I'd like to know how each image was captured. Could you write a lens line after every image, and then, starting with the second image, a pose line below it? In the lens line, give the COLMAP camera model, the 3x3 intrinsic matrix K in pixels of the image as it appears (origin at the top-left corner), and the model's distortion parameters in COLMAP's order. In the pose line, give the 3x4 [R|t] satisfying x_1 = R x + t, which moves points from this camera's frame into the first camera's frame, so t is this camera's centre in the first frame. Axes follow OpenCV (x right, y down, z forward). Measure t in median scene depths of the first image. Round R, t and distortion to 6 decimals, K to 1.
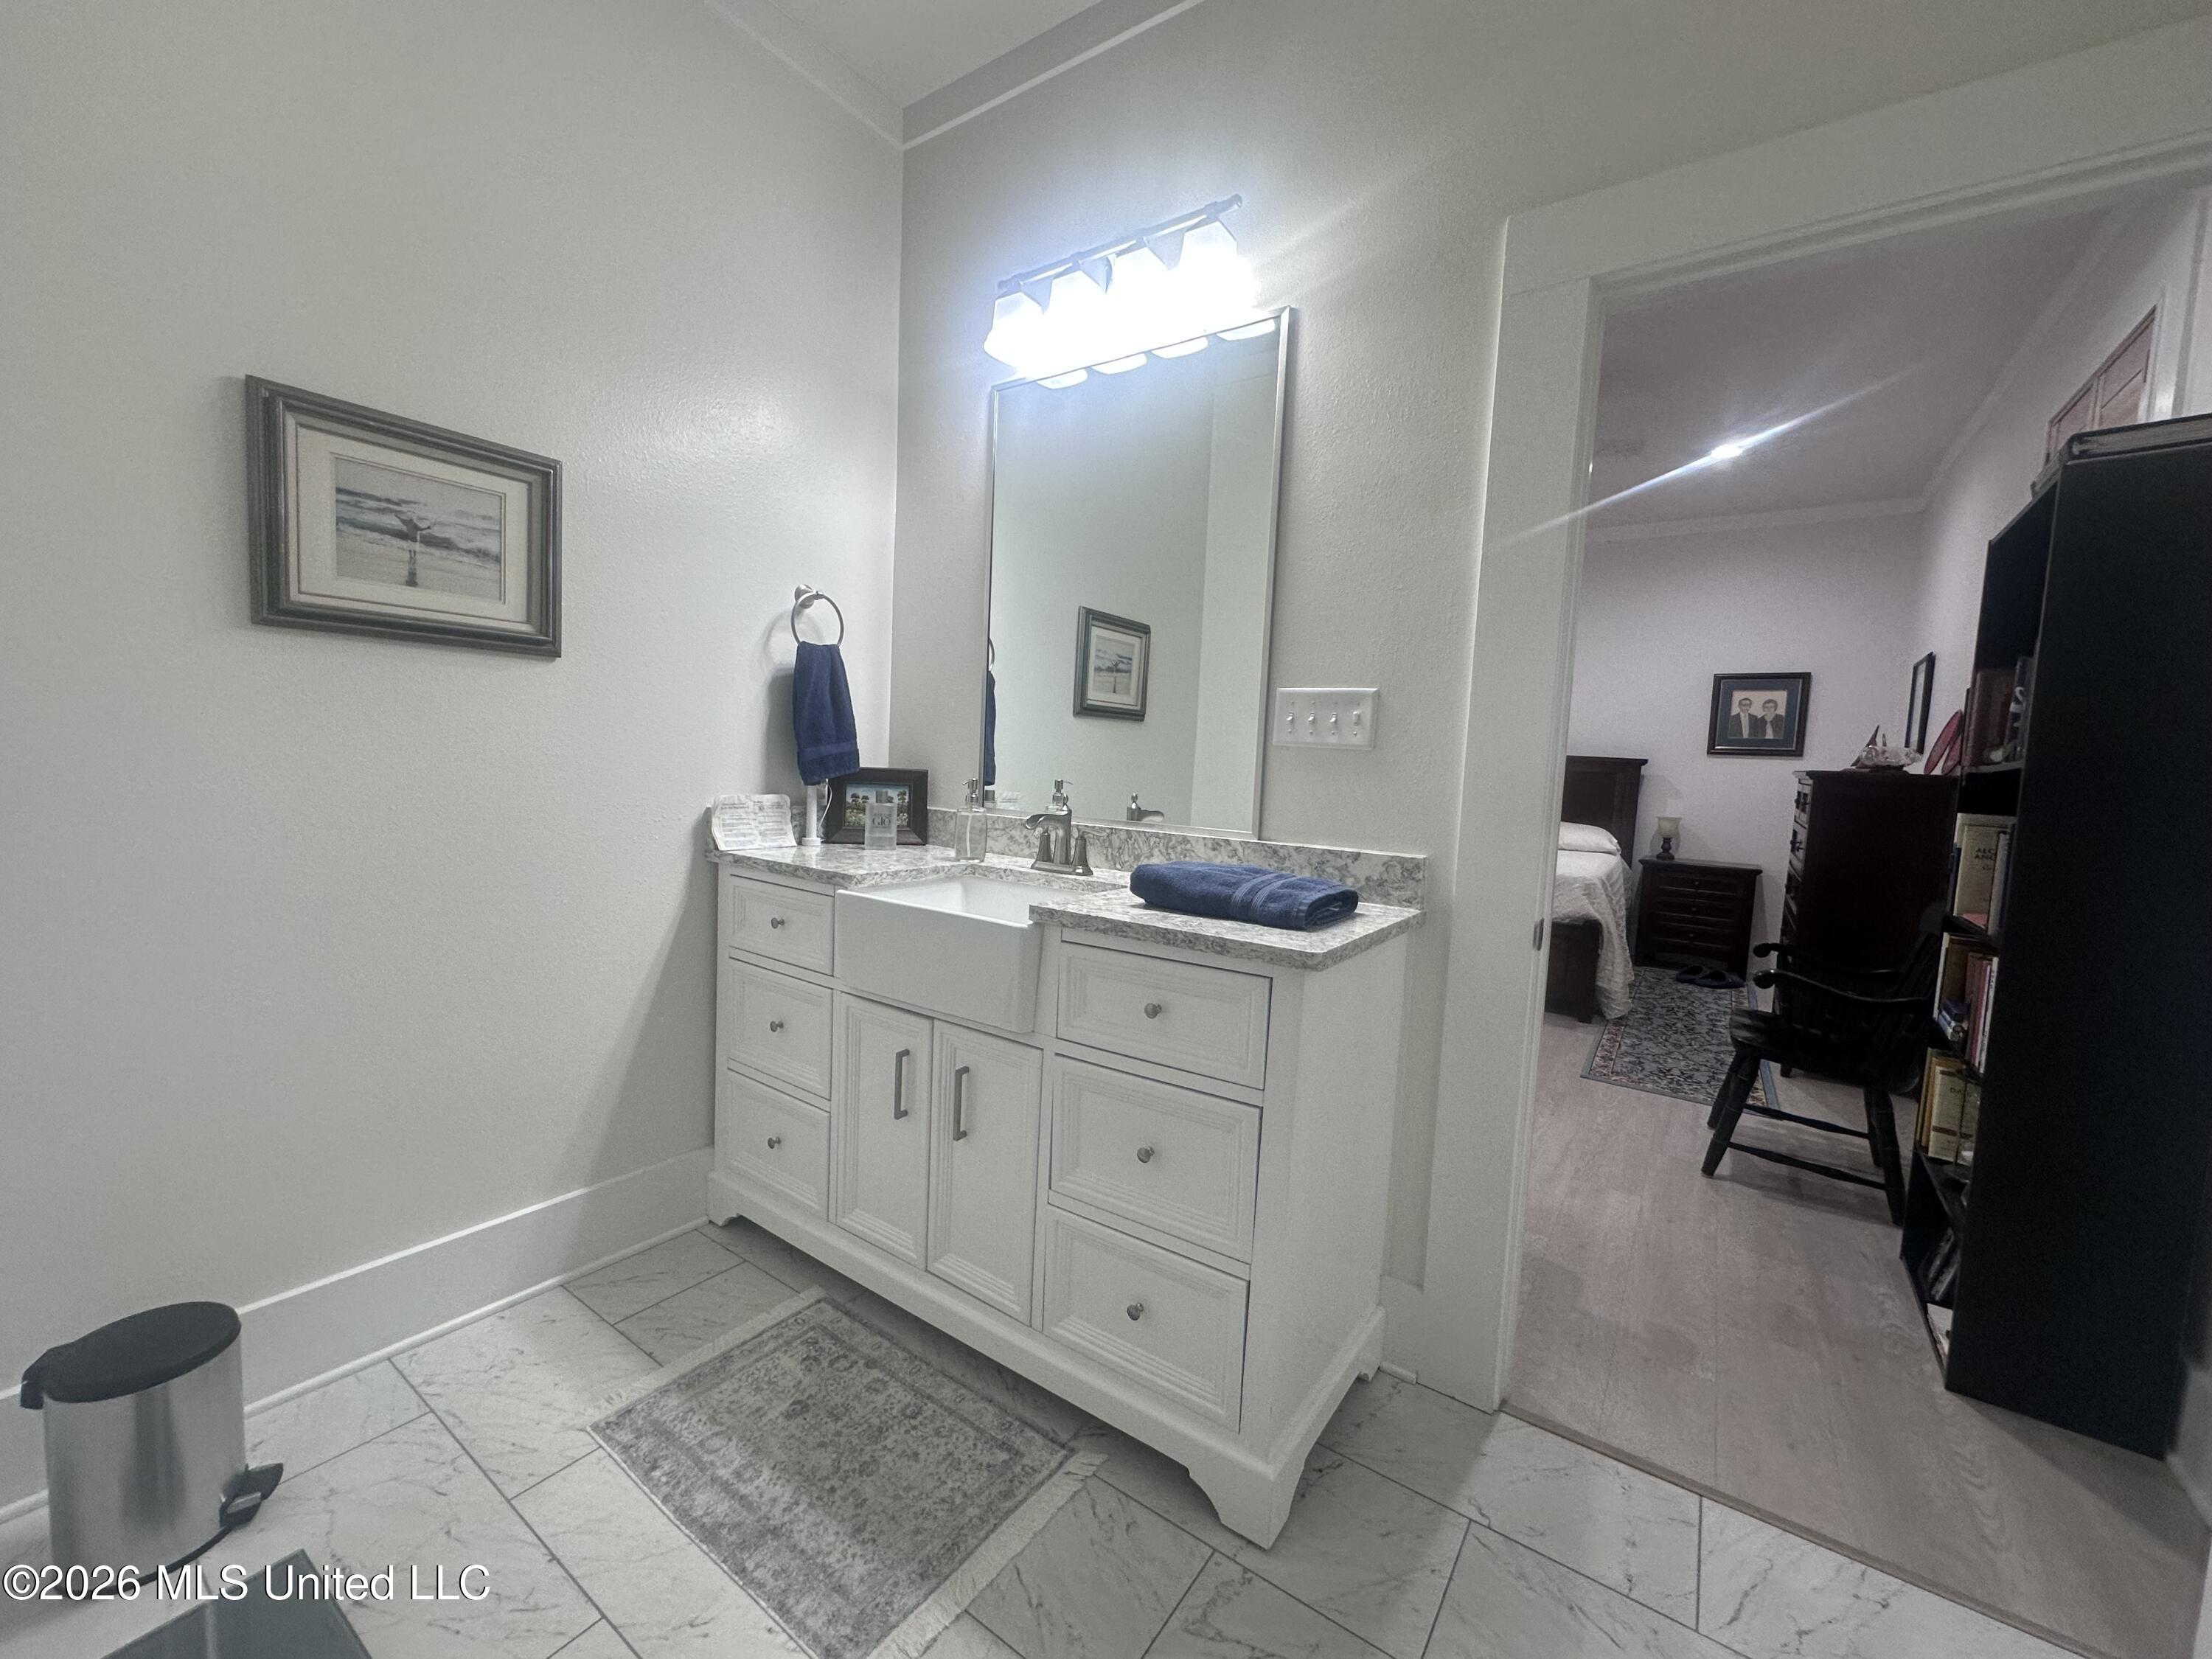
lens RADIAL K [[891.0, 0, 1102.6], [0, 891.0, 827.7], [0, 0, 1]] dist [-0.001868, 0.000698]
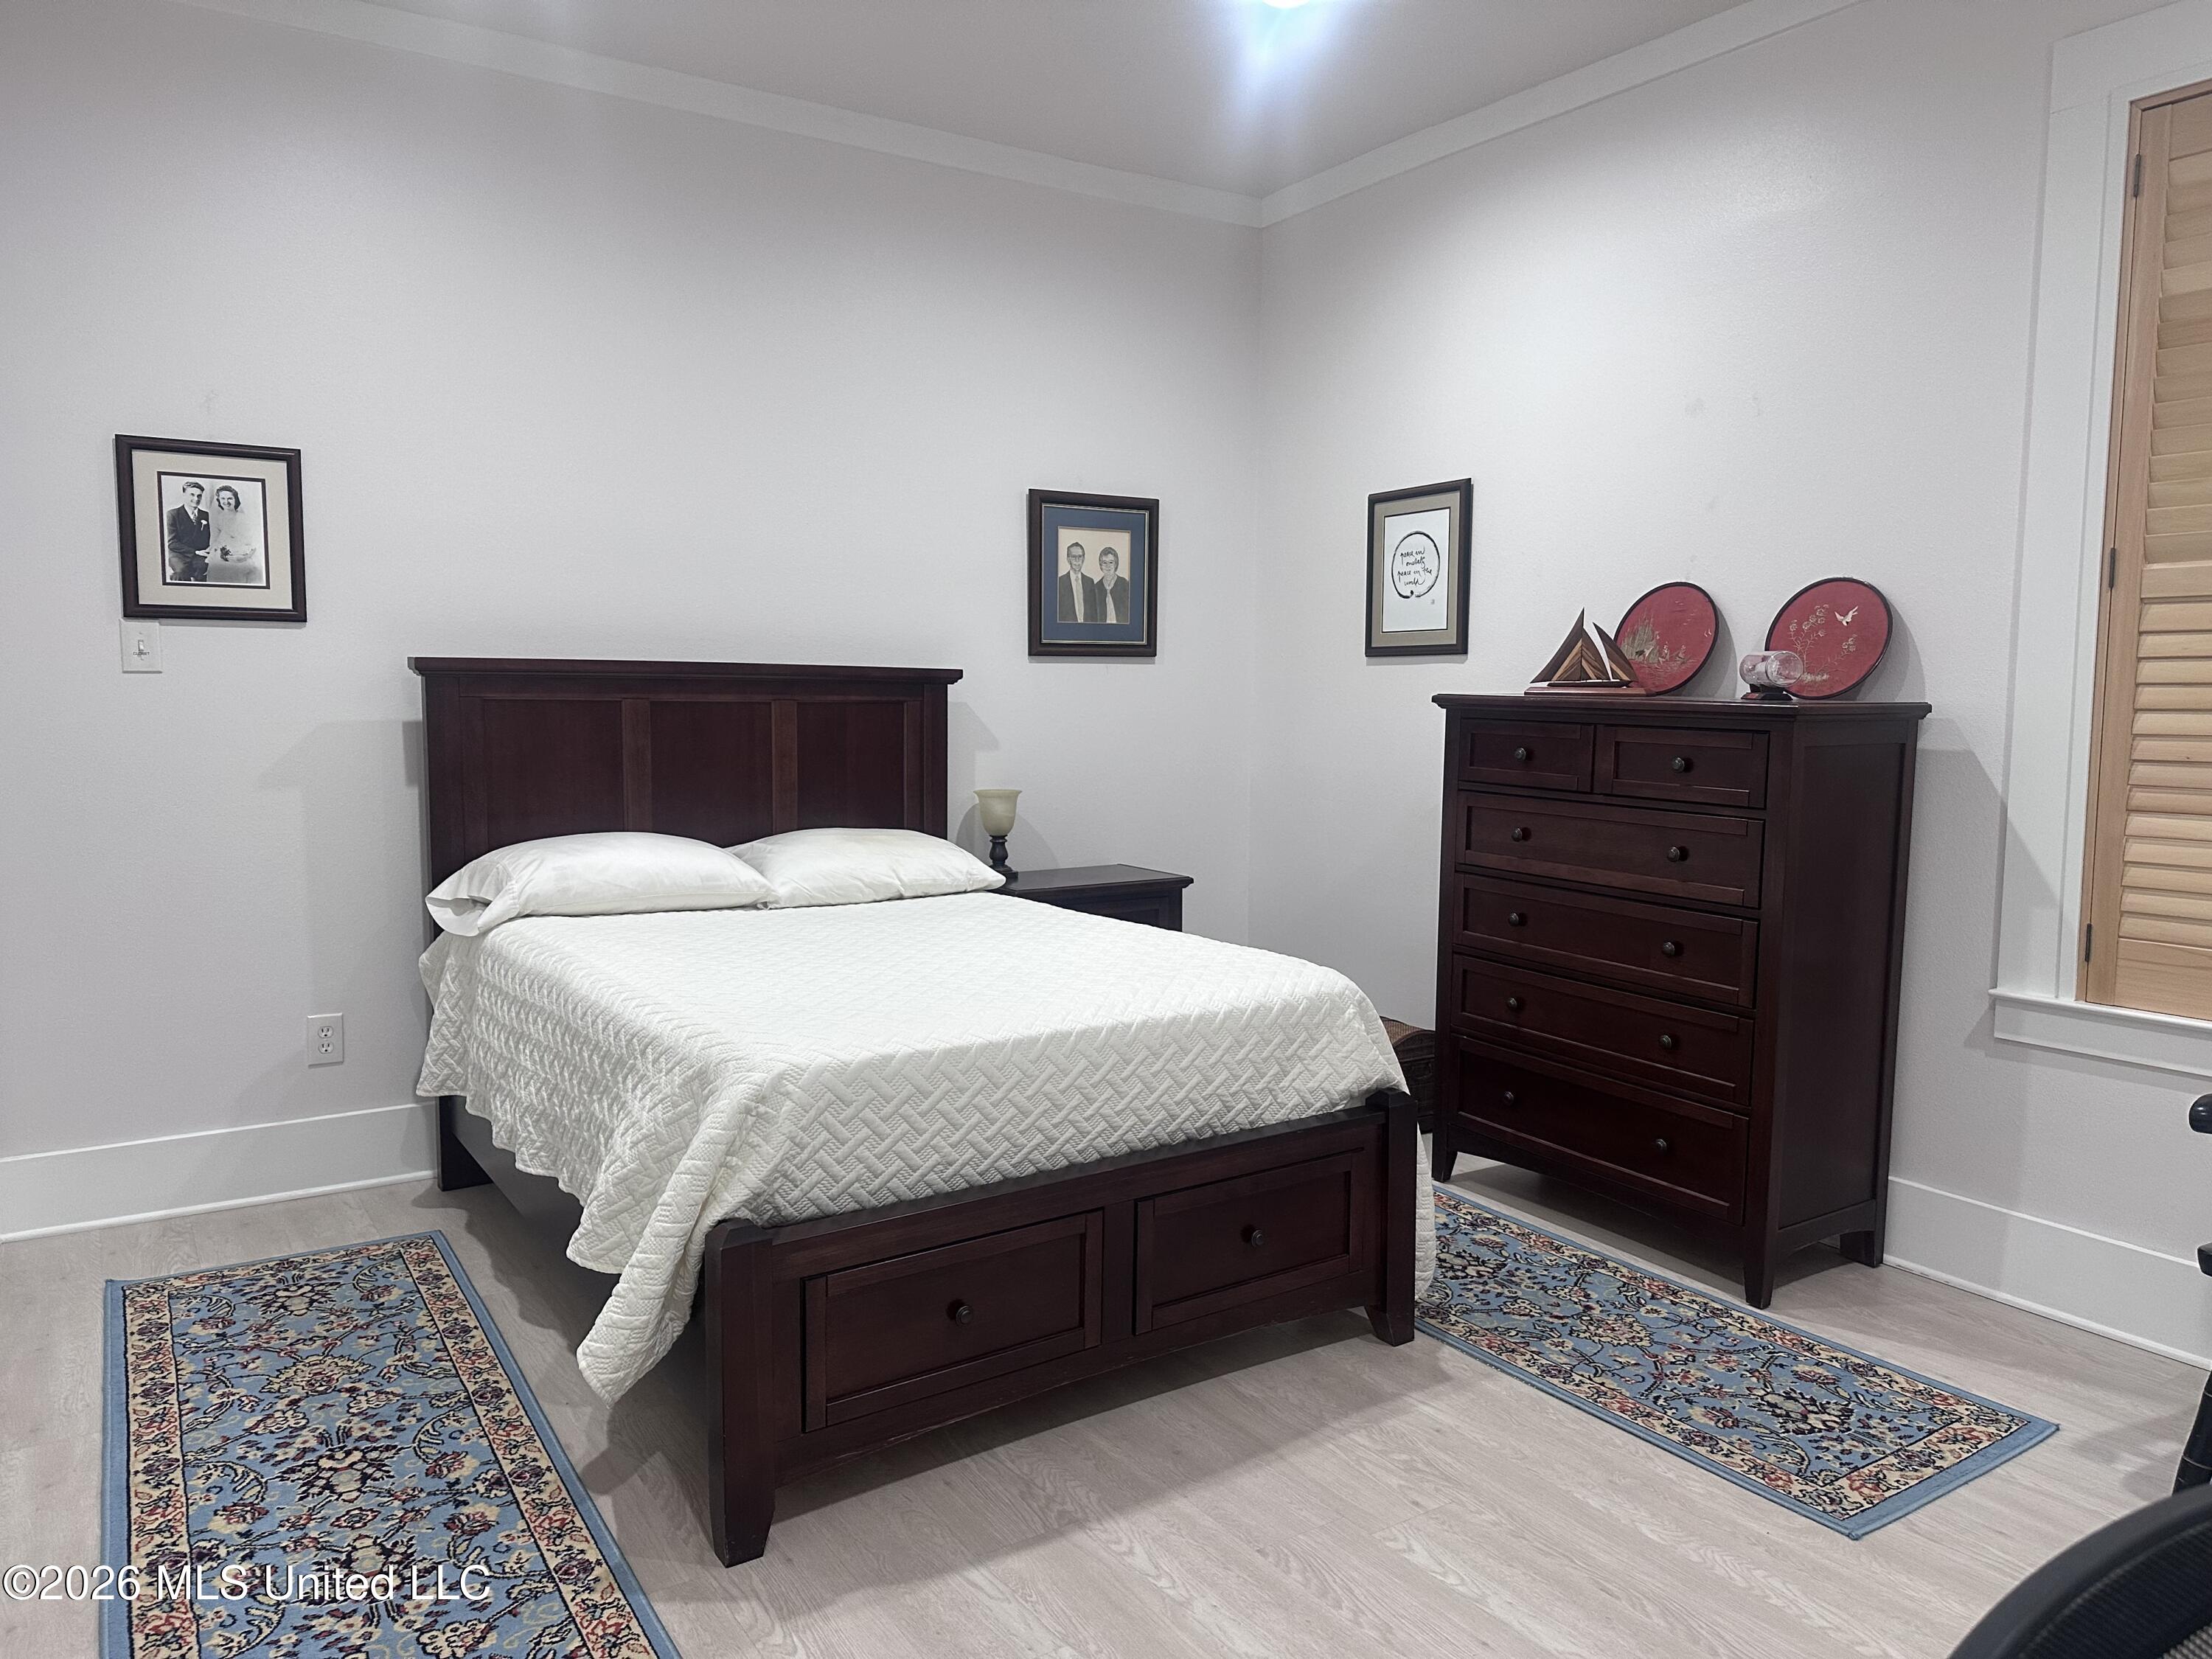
lens RADIAL K [[1510.2, 0, 1106.5], [0, 1510.2, 834.1], [0, 0, 1]] dist [0.005250, 0.000207]
pose [[0.370898, -0.122696, 0.920533, -0.078742], [0.083777, 0.991613, 0.098415, -0.065100], [-0.924887, 0.040617, 0.378066, 0.672576]]
